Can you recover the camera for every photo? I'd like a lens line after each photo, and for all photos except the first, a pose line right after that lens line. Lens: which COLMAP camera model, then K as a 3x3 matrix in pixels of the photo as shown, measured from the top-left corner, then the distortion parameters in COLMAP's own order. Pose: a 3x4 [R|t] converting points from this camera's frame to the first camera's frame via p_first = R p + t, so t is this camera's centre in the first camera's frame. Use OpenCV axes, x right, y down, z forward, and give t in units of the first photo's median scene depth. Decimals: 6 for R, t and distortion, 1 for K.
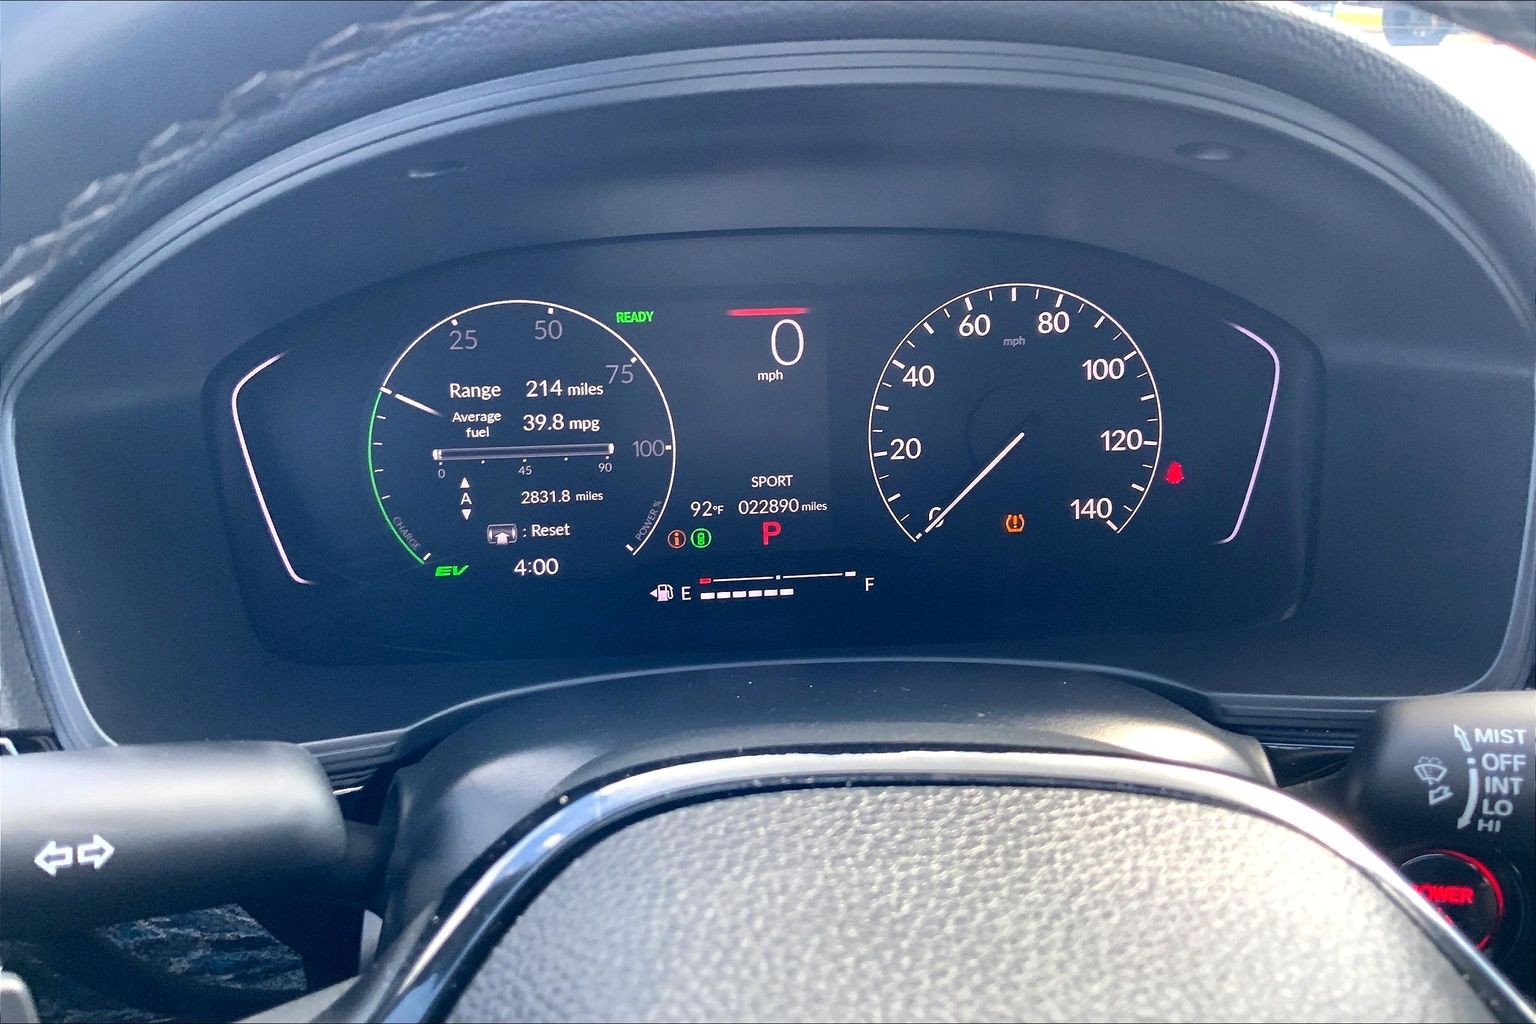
lens RADIAL K [[1290.4, 0, 768.0], [0, 1290.4, 512.0], [0, 0, 1]] dist [0.085816, -0.182939]
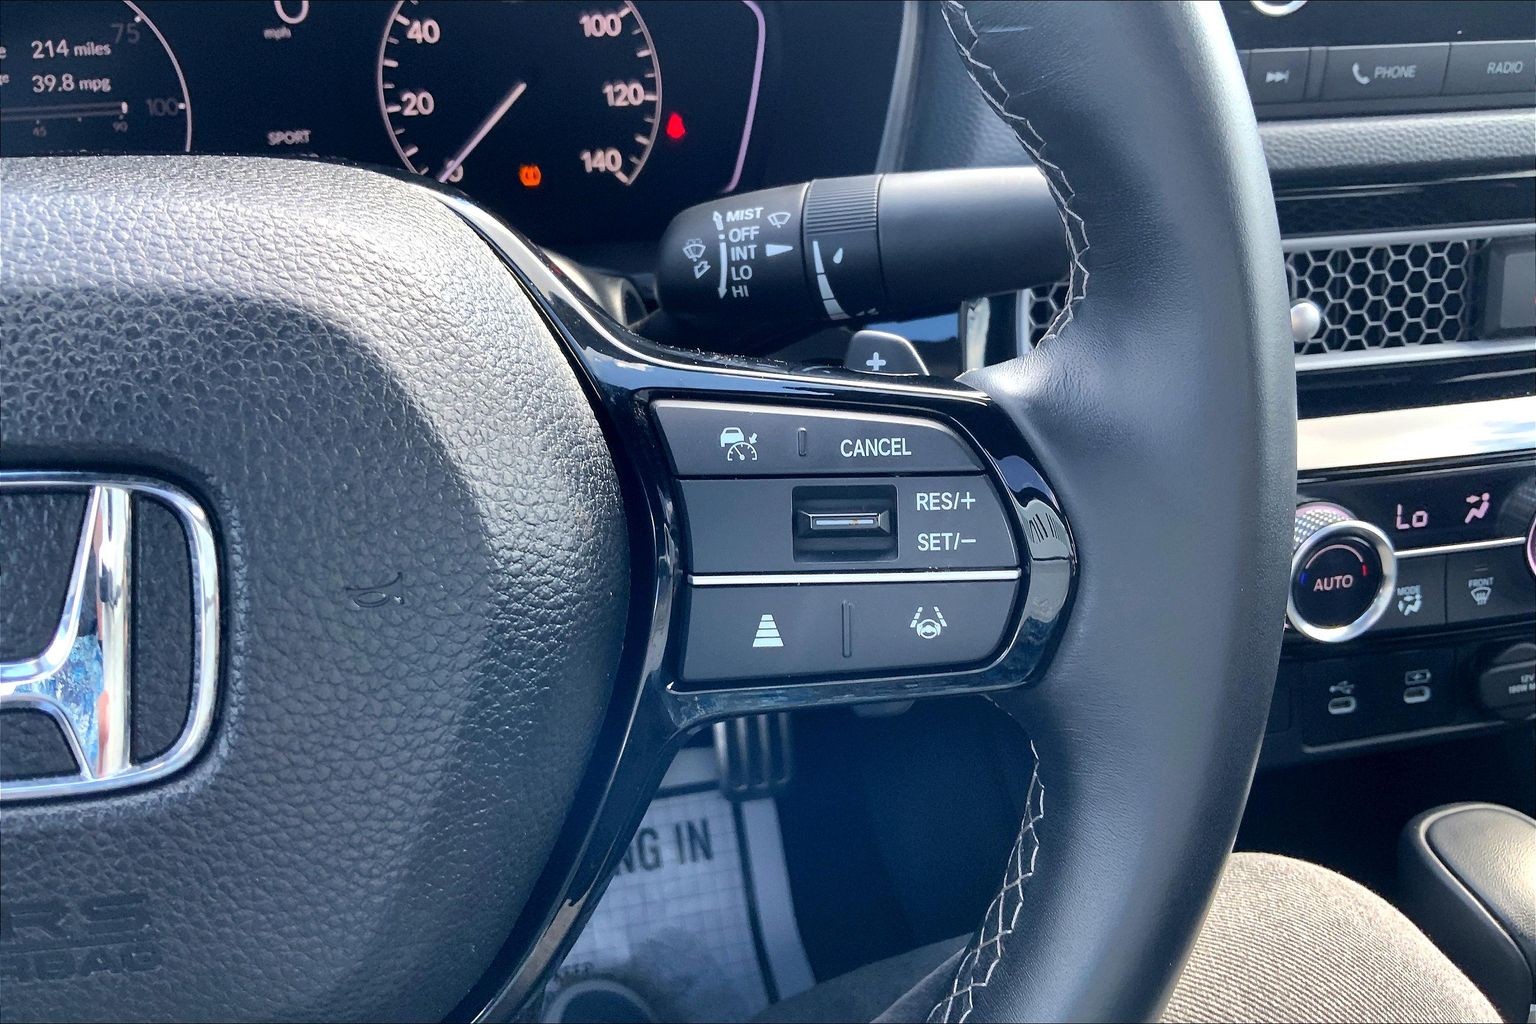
lens RADIAL K [[1290.4, 0, 768.0], [0, 1290.4, 512.0], [0, 0, 1]] dist [0.085816, -0.182939]
pose [[0.990412, -0.058740, 0.125034, 0.241289], [0.045167, 0.993043, 0.108743, 0.183240], [-0.130552, -0.102053, 0.986175, -0.128263]]
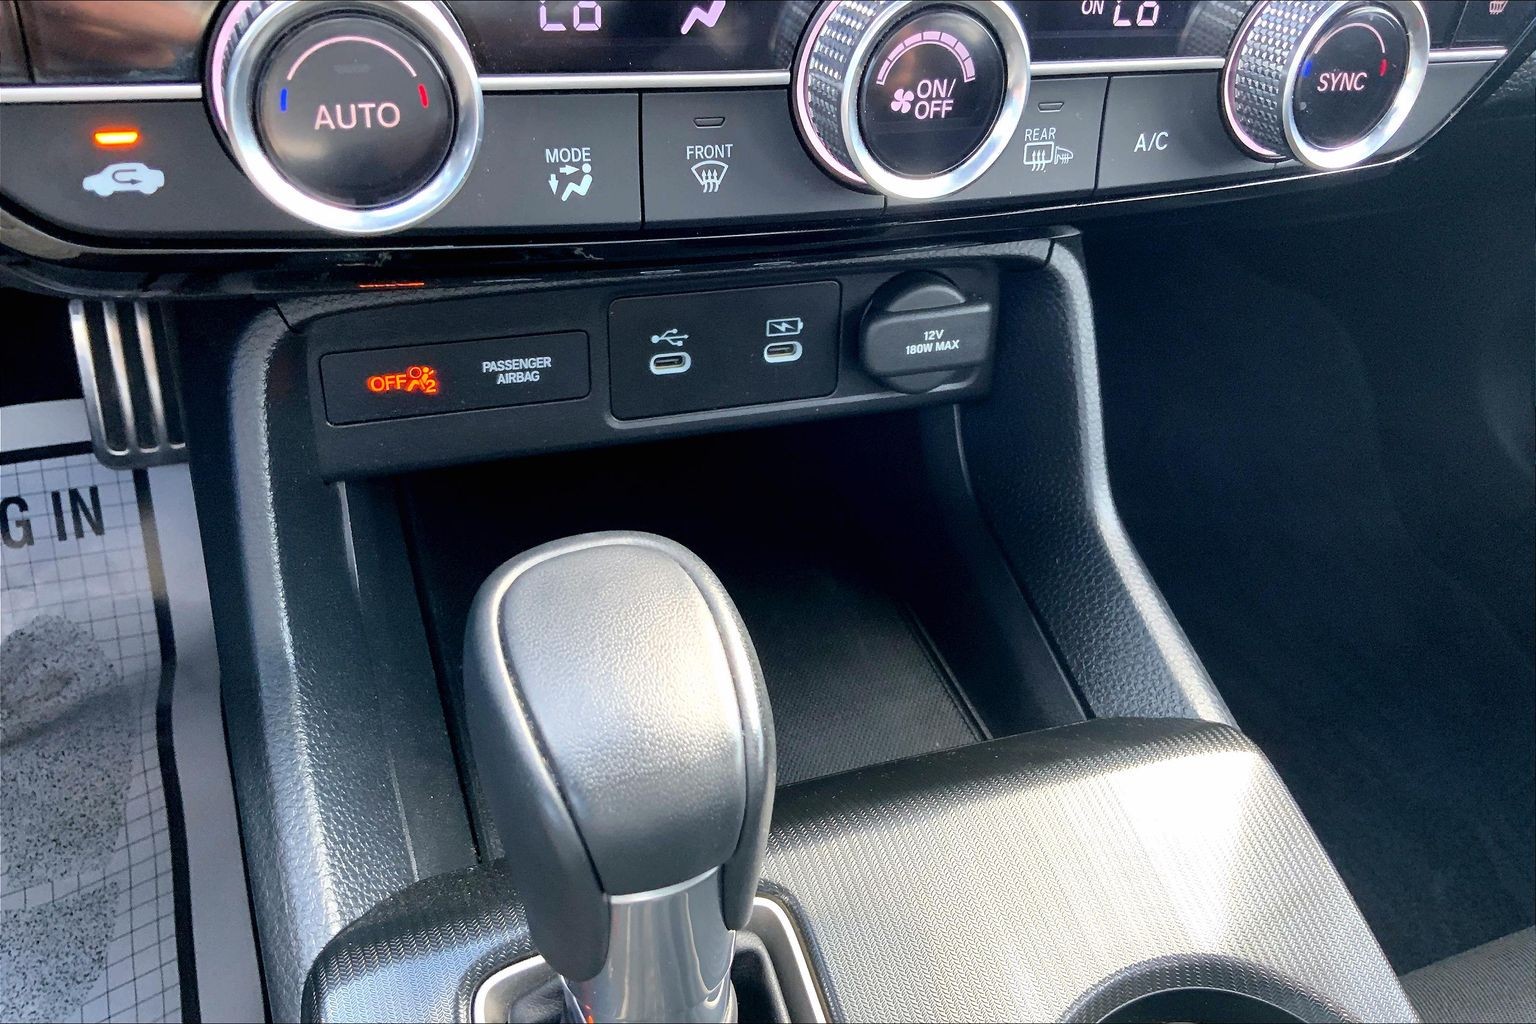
lens RADIAL K [[1290.4, 0, 768.0], [0, 1290.4, 512.0], [0, 0, 1]] dist [0.085816, -0.182939]
pose [[0.947269, -0.081647, 0.309864, 0.700865], [-0.040179, 0.929100, 0.367639, 0.297510], [-0.317911, -0.360703, 0.876827, 0.193305]]
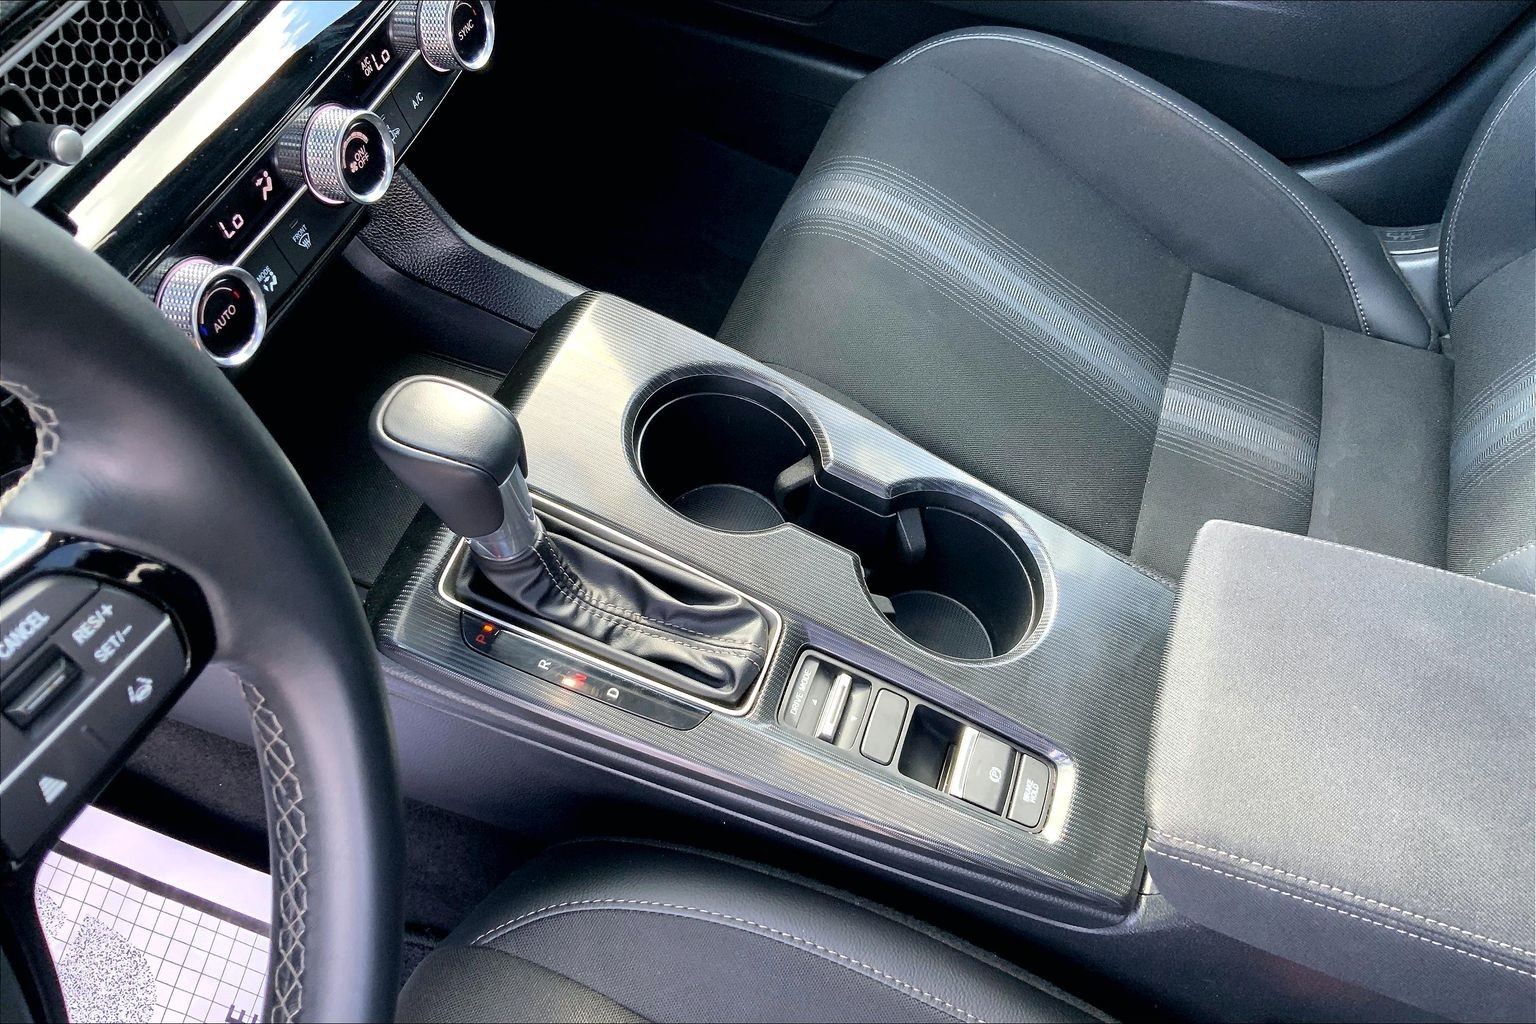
lens RADIAL K [[1290.4, 0, 768.0], [0, 1290.4, 512.0], [0, 0, 1]] dist [0.085816, -0.182939]
pose [[0.401934, -0.723853, 0.560790, 0.180537], [0.275519, 0.679661, 0.679816, -0.155815], [-0.873235, -0.118733, 0.472614, -0.246504]]
